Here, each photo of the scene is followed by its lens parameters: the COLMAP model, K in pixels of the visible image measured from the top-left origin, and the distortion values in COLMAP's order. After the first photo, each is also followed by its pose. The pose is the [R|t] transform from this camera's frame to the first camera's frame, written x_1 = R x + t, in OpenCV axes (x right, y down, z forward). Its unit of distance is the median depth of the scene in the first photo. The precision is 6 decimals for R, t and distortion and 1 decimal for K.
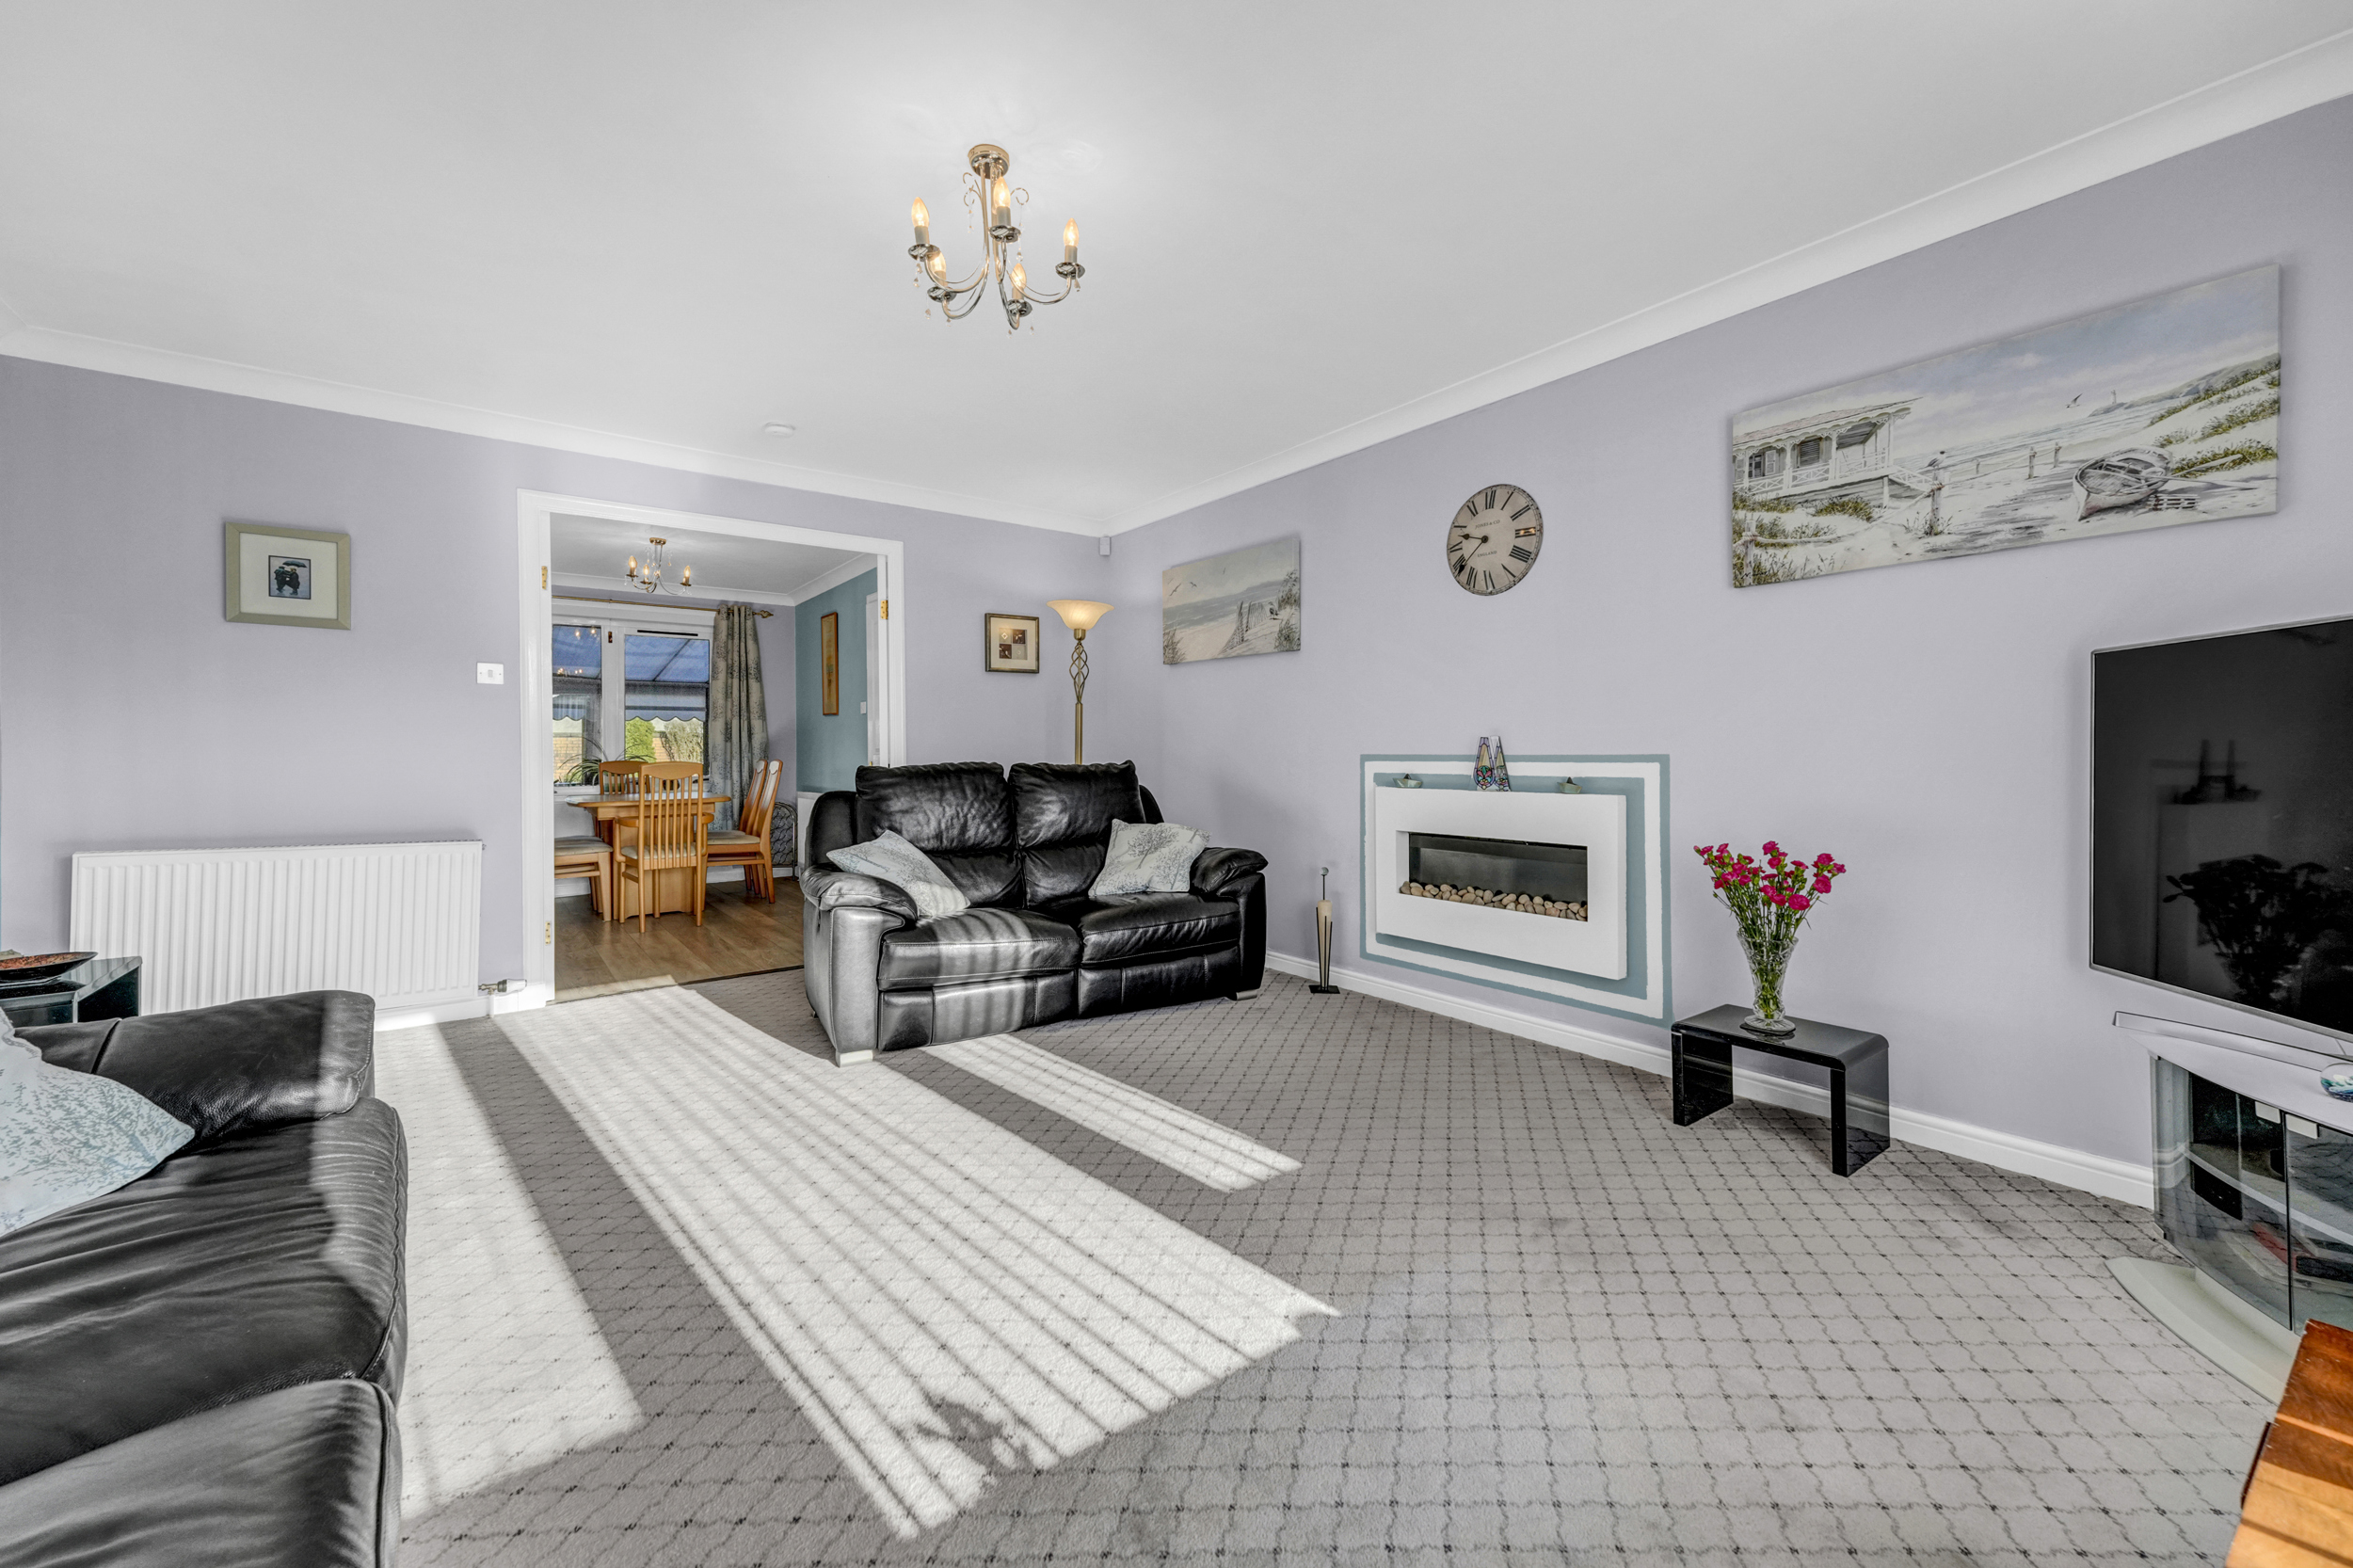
lens RADIAL K [[930.8, 0, 1176.3], [0, 930.8, 768.0], [0, 0, 1]] dist [0.001201, 0.000312]
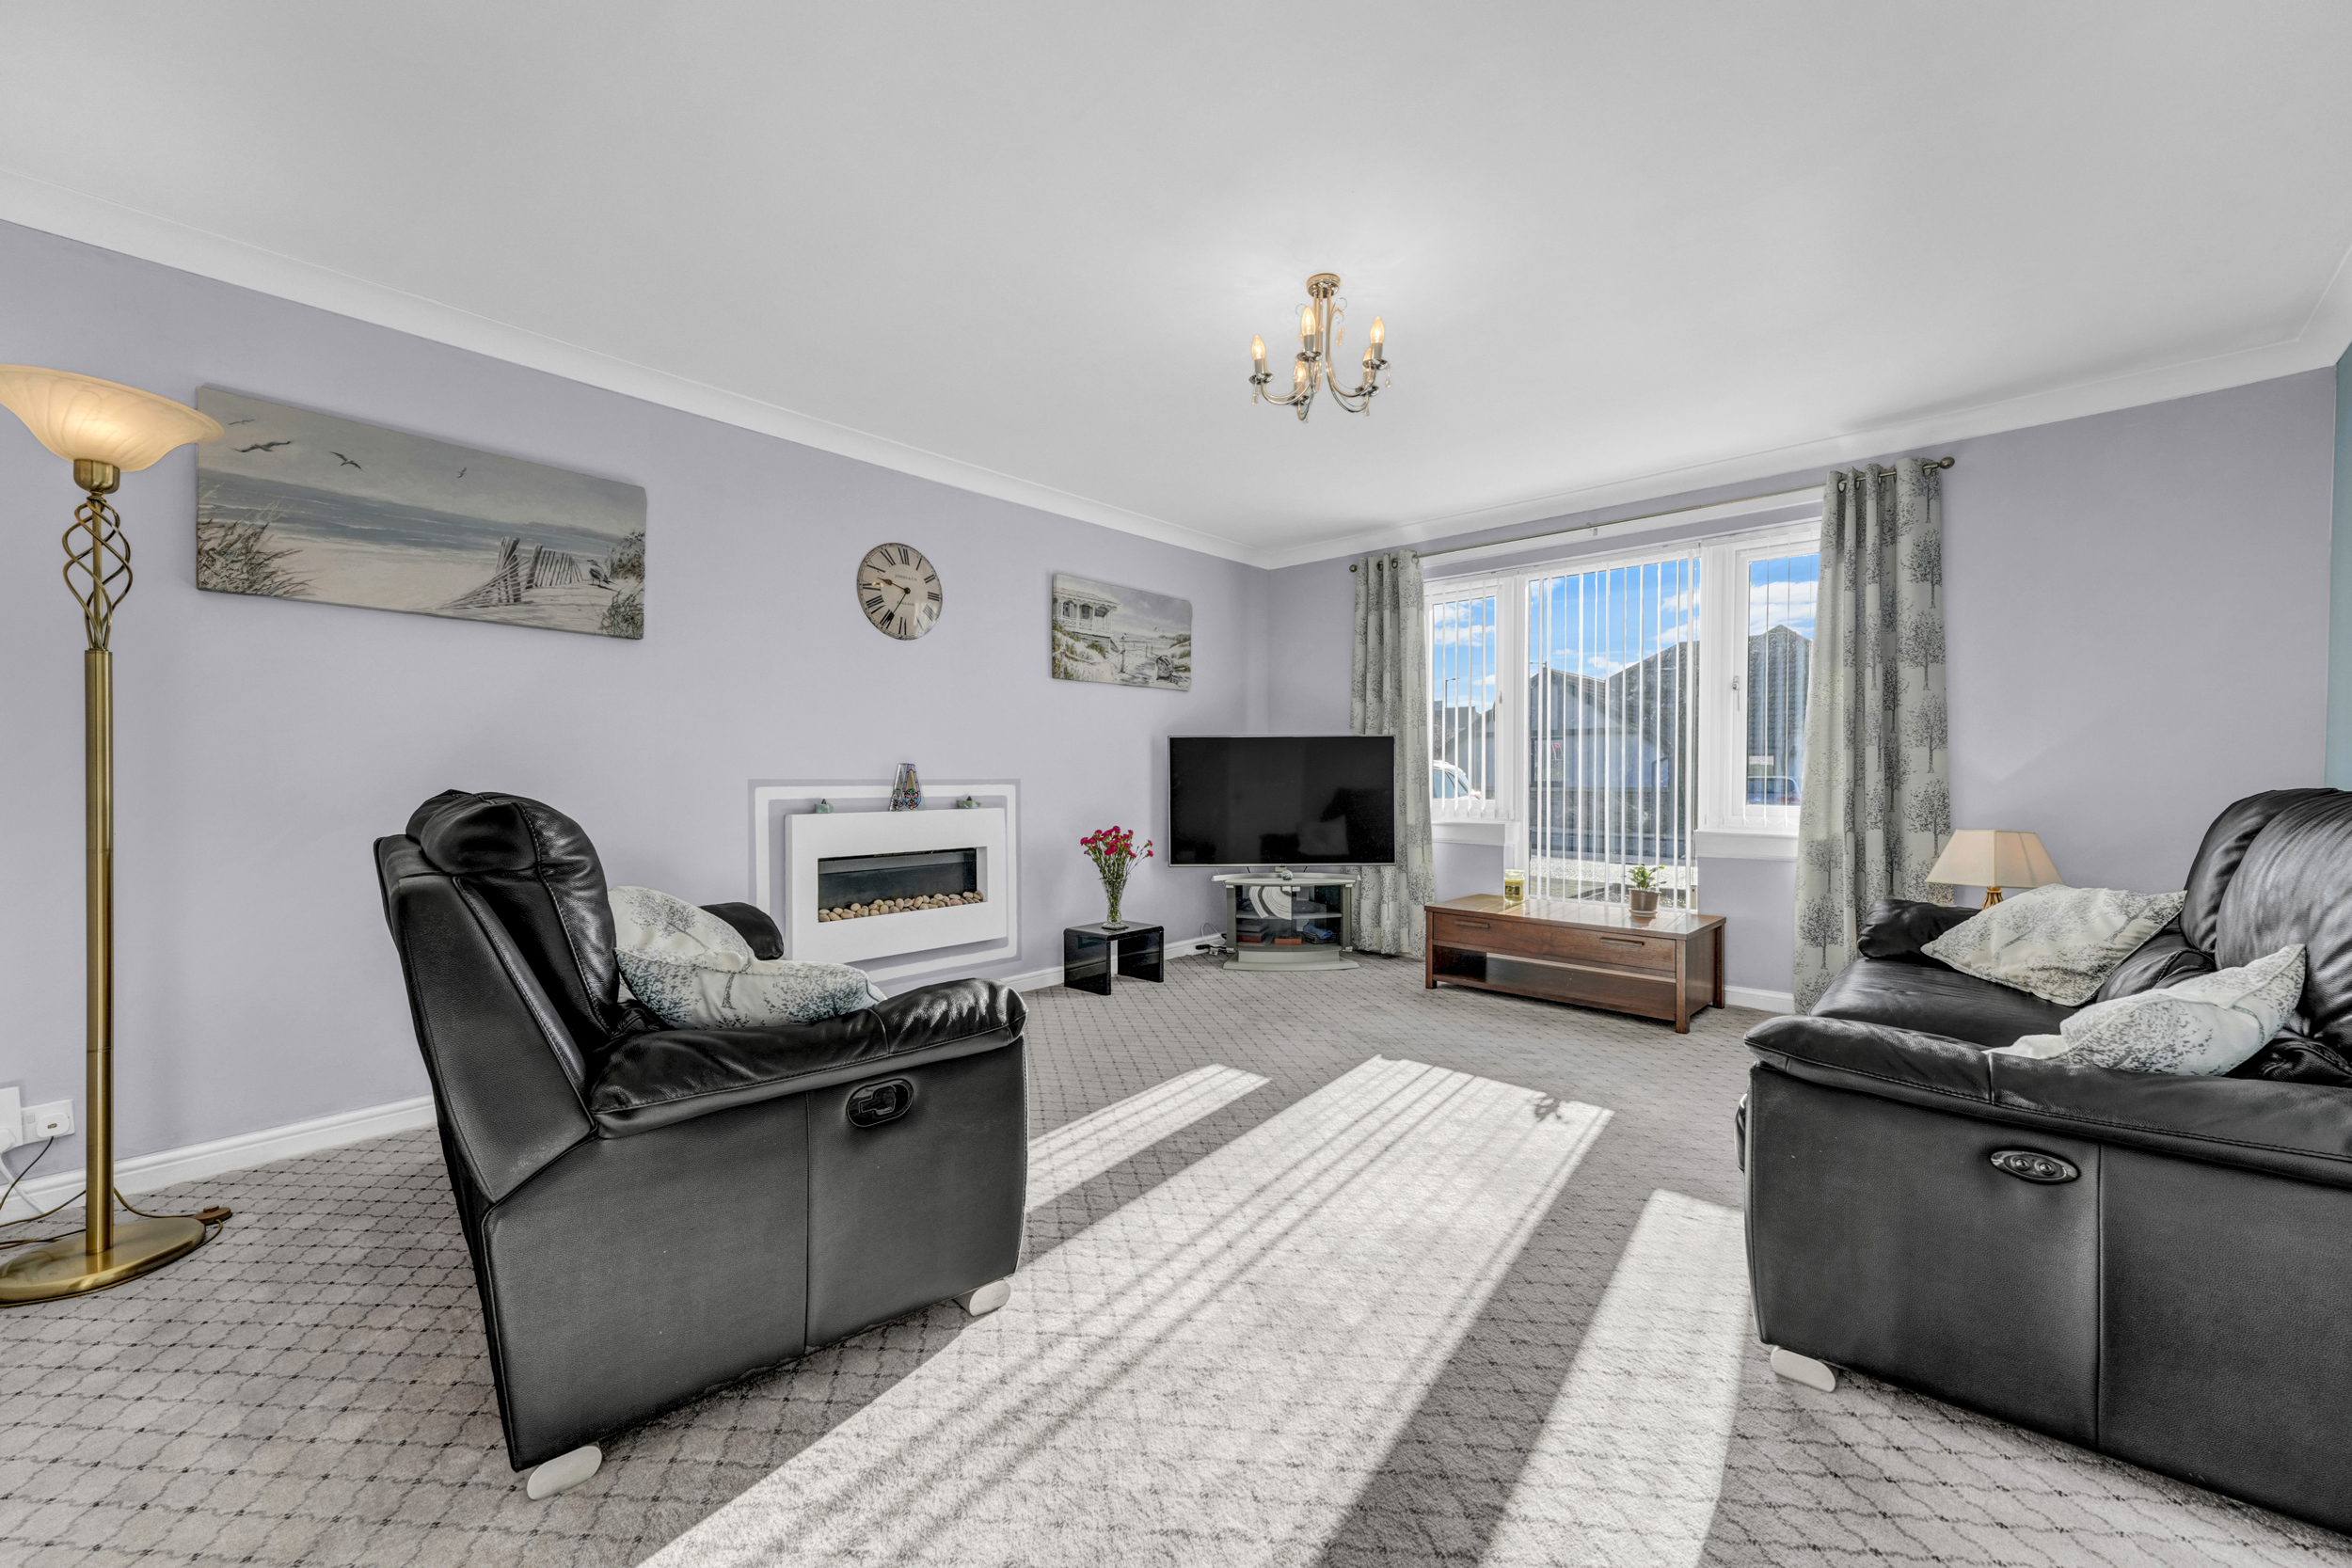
lens RADIAL K [[918.5, 0, 1176.0], [0, 918.5, 784.0], [0, 0, 1]] dist [0.001056, 0.000149]
pose [[-0.200844, -0.004127, 0.979615, -1.081221], [0.014611, 0.999867, 0.007208, -0.014972], [-0.979514, 0.015761, -0.200757, 1.165902]]
